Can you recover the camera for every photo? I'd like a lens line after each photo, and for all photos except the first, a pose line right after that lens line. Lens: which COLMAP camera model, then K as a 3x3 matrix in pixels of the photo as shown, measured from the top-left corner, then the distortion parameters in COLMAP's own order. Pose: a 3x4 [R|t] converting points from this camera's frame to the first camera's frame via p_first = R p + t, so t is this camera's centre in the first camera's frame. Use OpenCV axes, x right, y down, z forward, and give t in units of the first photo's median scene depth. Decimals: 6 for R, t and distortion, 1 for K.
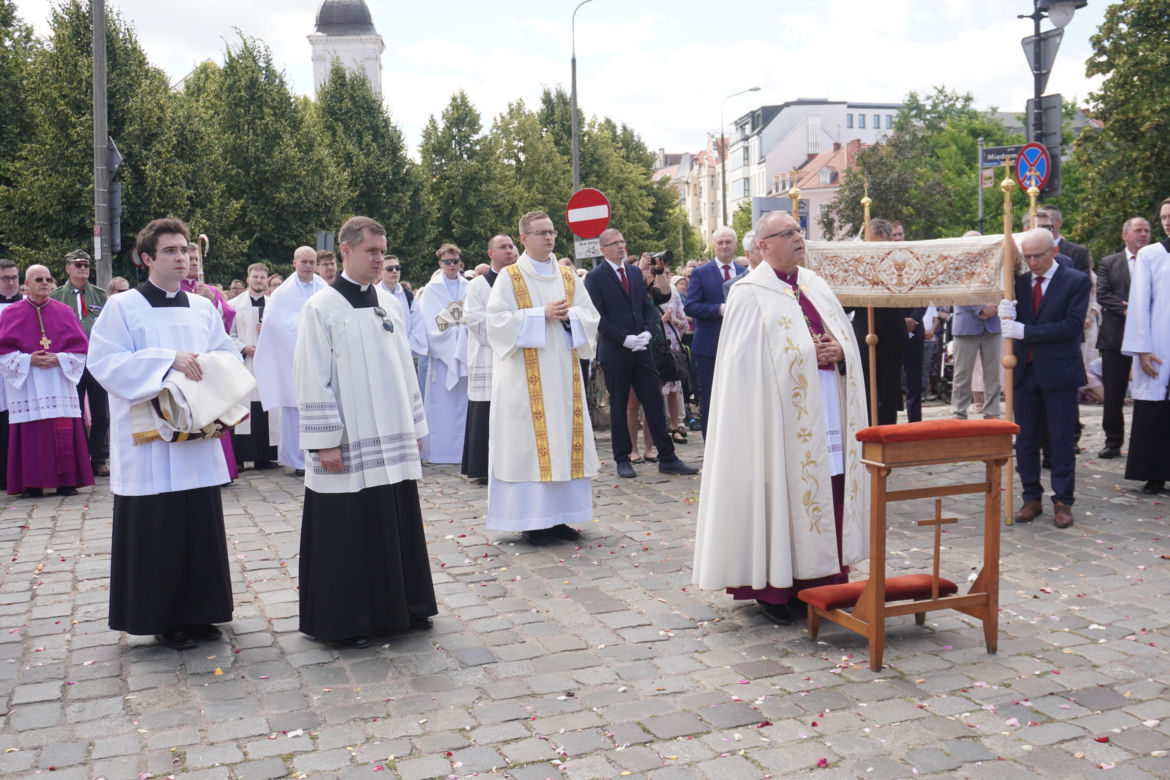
lens RADIAL K [[1257.0, 0, 585.0], [0, 1257.0, 390.0], [0, 0, 1]] dist [-0.004558, 0.008808]
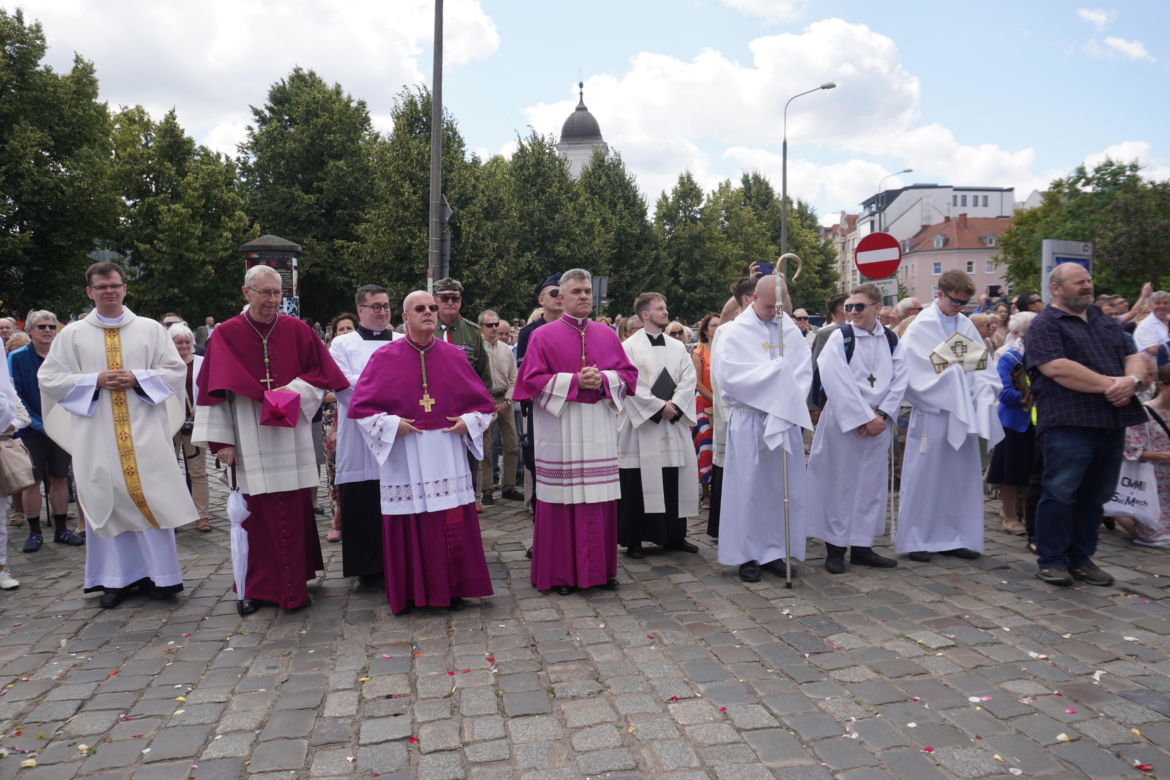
lens RADIAL K [[855.1, 0, 585.0], [0, 855.1, 390.0], [0, 0, 1]] dist [-0.004889, 0.001116]
pose [[0.986759, 0.024863, -0.160278, -0.224470], [-0.025255, 0.999681, -0.000413, -0.038432], [0.160216, 0.004455, 0.987072, 0.455577]]
